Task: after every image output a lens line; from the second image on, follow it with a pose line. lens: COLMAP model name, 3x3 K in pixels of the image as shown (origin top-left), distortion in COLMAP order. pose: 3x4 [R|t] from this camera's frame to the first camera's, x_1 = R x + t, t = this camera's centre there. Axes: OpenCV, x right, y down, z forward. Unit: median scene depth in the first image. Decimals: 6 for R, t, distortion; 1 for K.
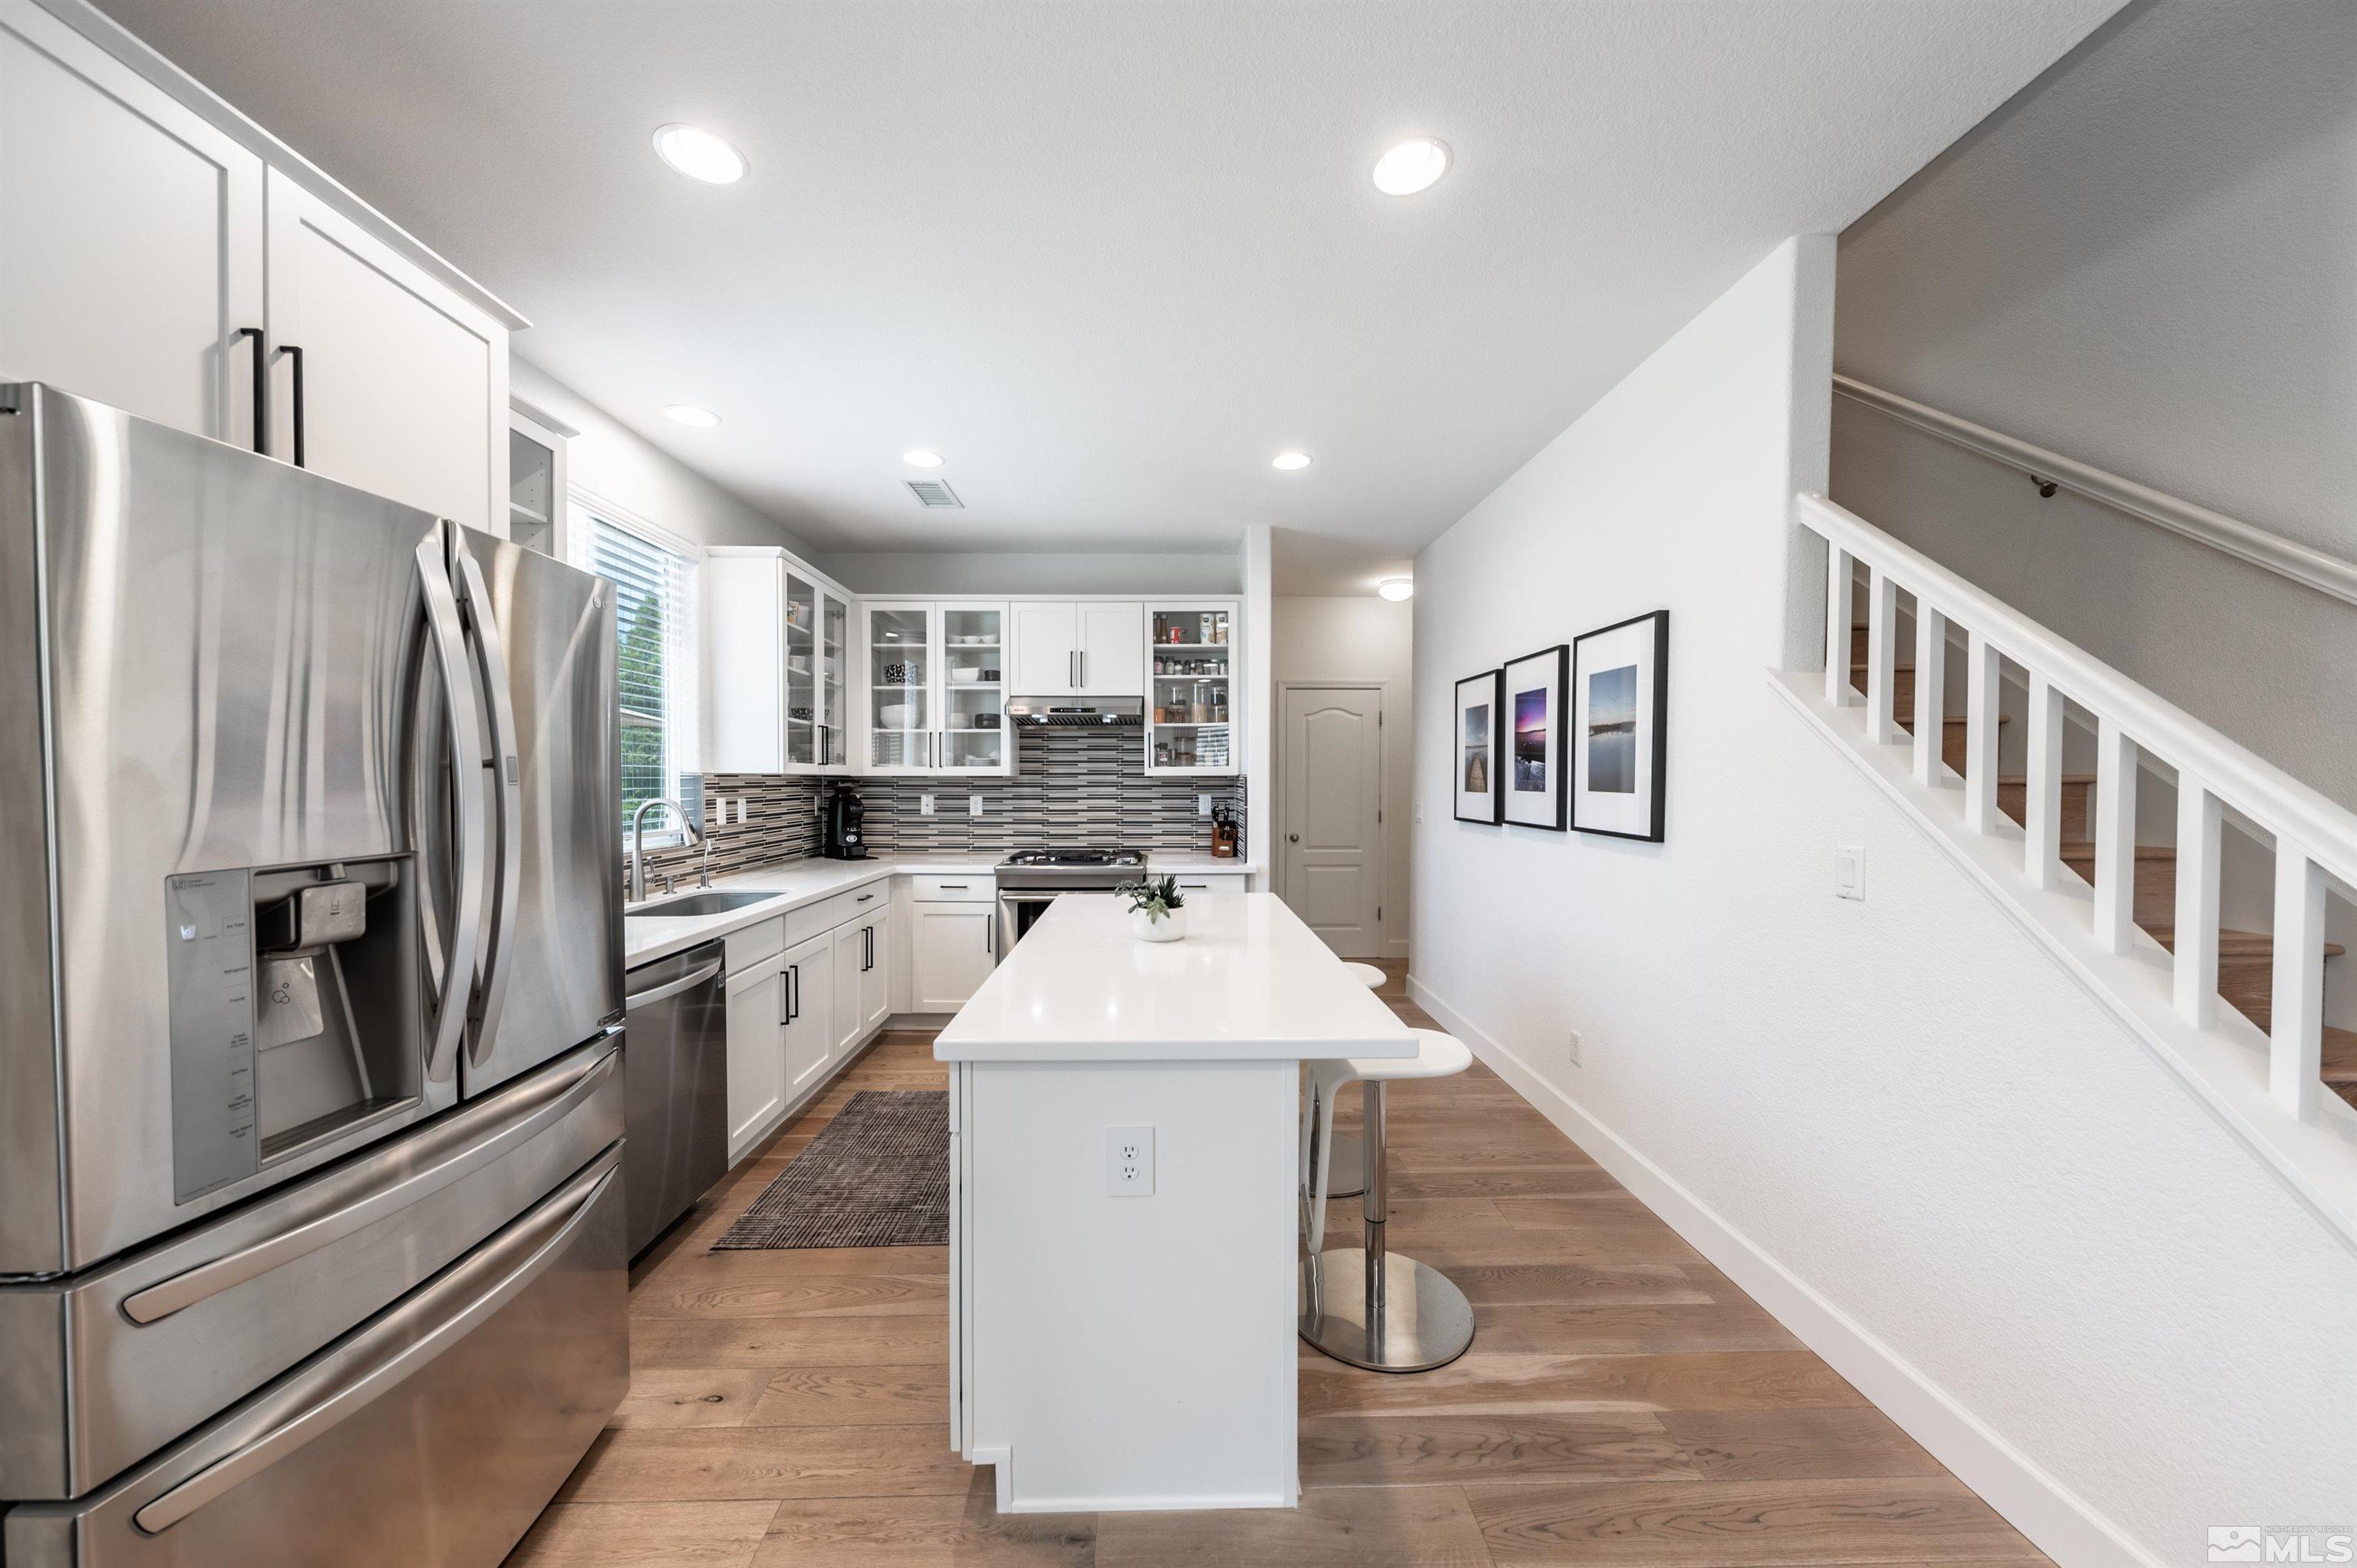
lens RADIAL K [[816.5, 0, 1166.6], [0, 816.5, 789.4], [0, 0, 1]] dist [0.012466, -0.001715]
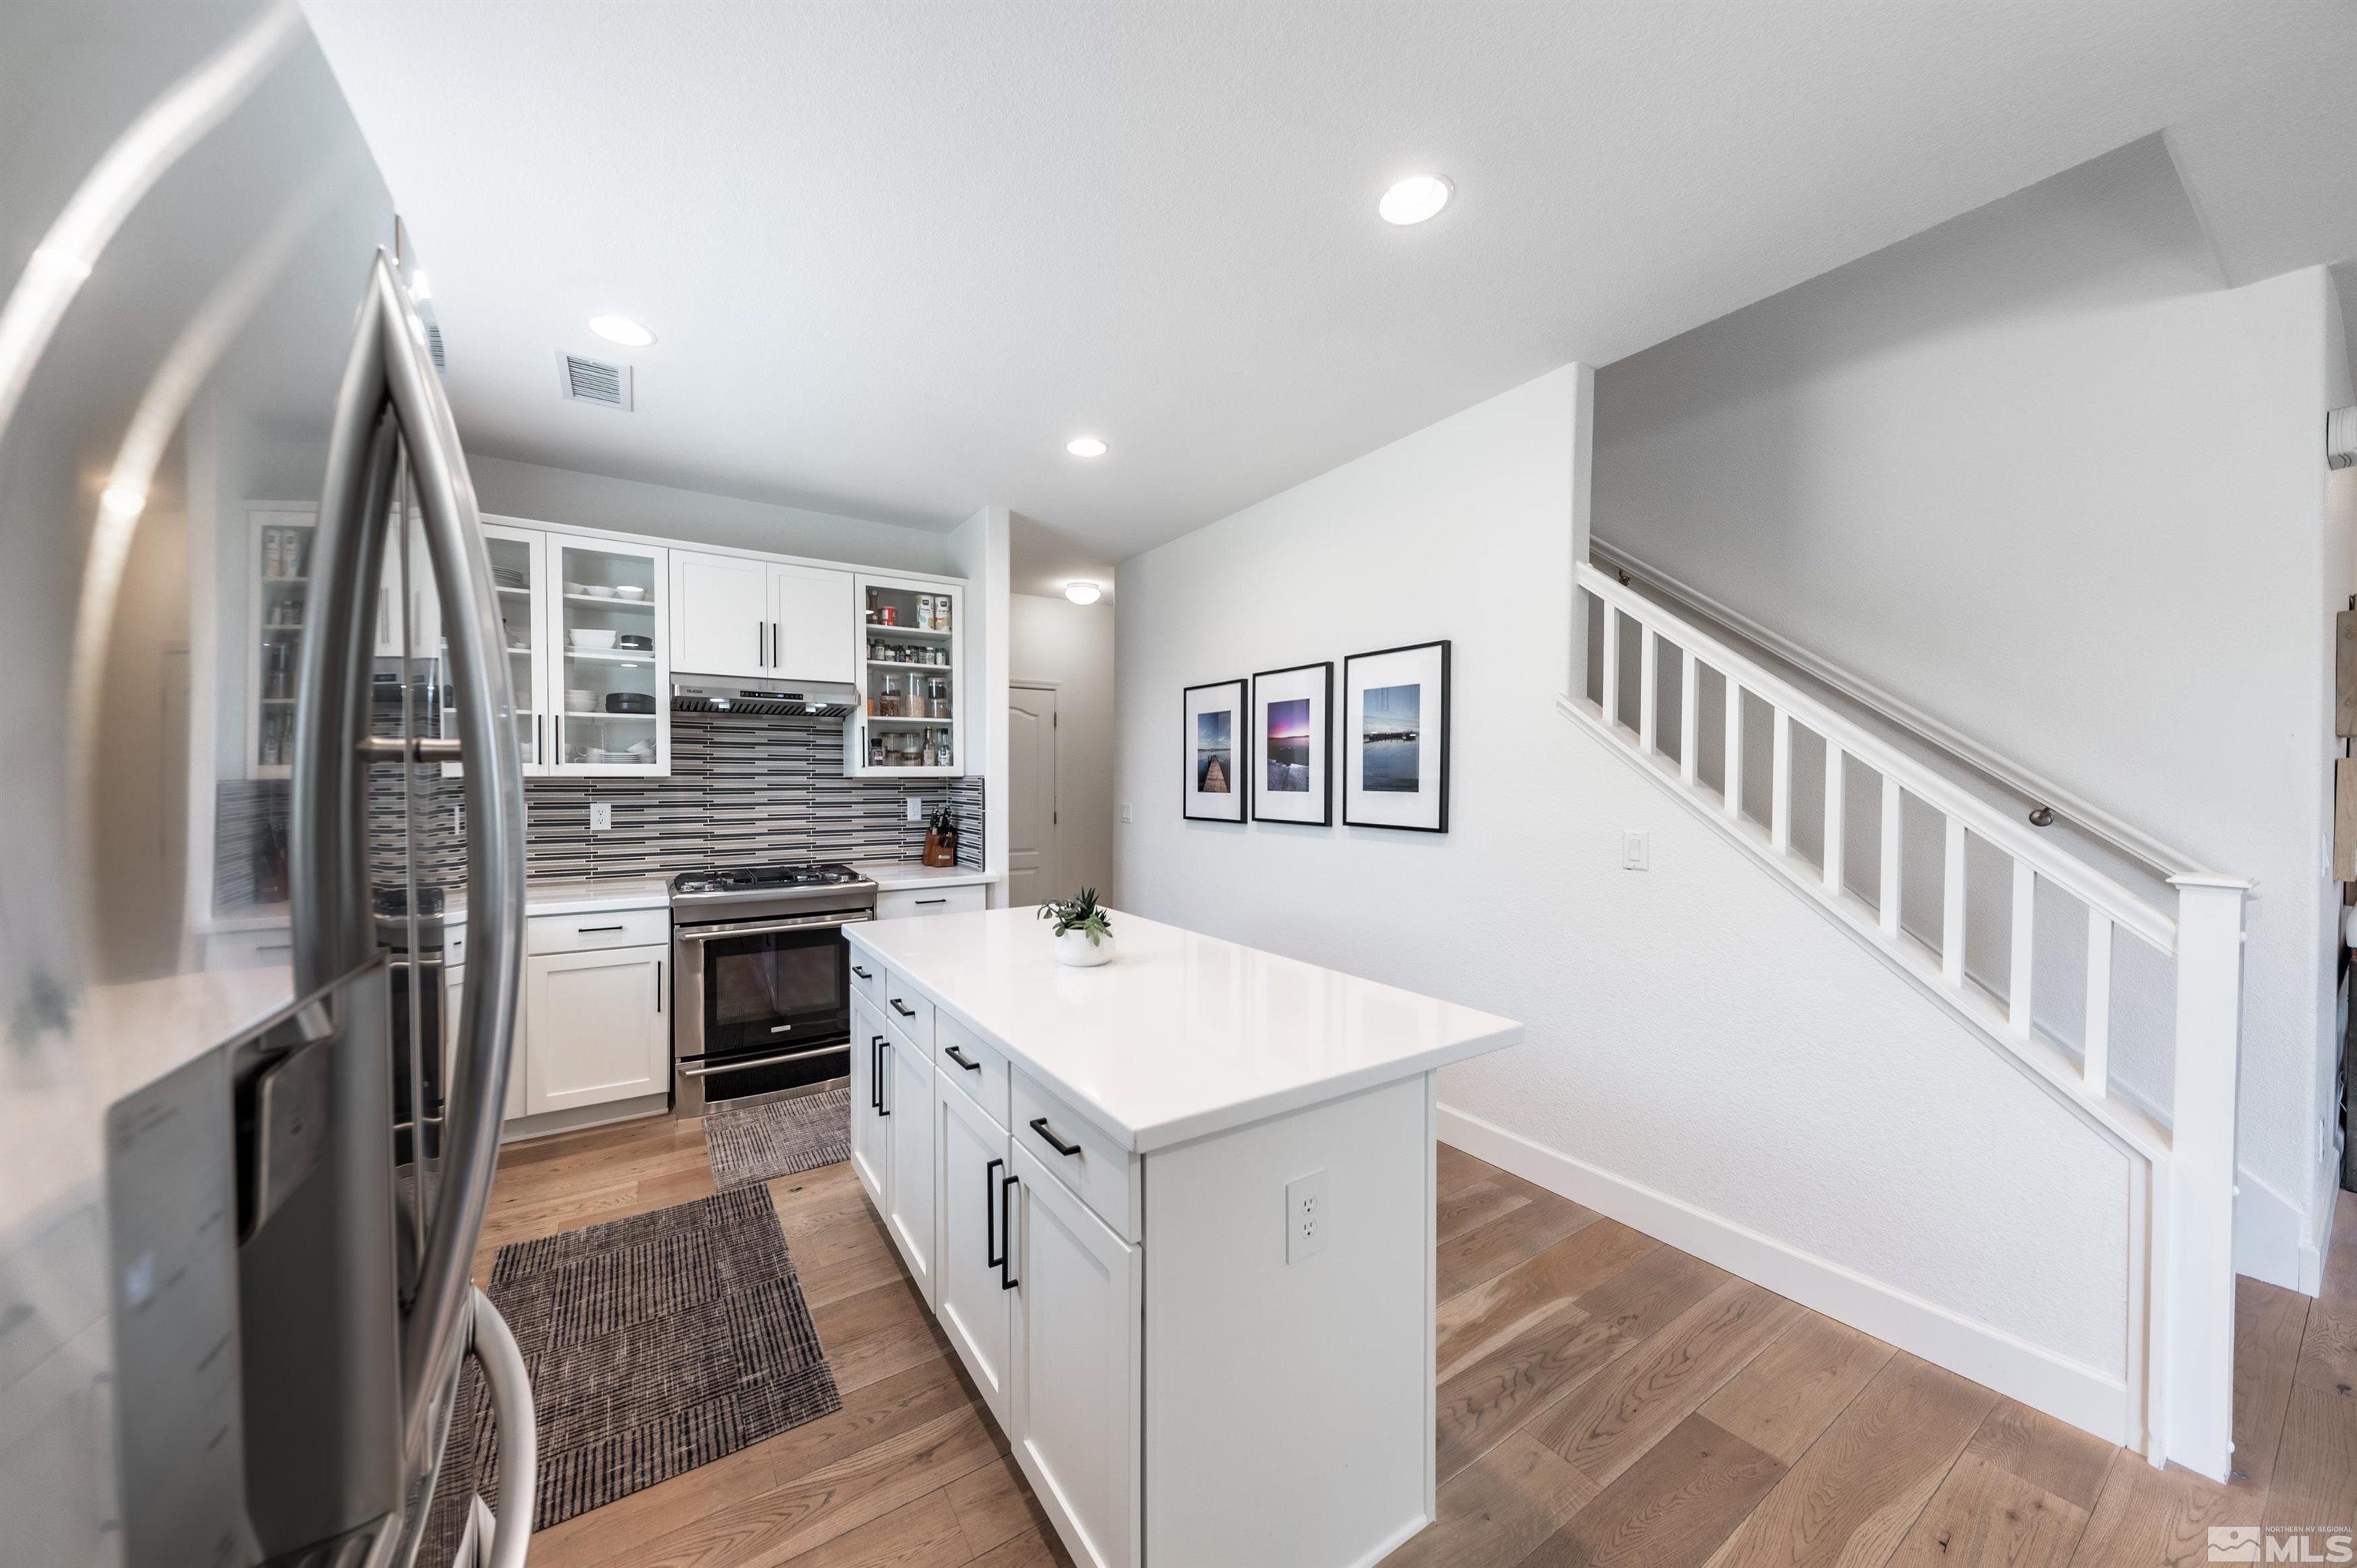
lens RADIAL K [[816.5, 0, 1171.5], [0, 816.5, 787.6], [0, 0, 1]] dist [0.012466, -0.001715]
pose [[0.849171, -0.005744, 0.528086, -0.213360], [0.007414, 0.999972, -0.001045, -0.002102], [-0.528065, 0.004803, 0.849190, 0.110757]]
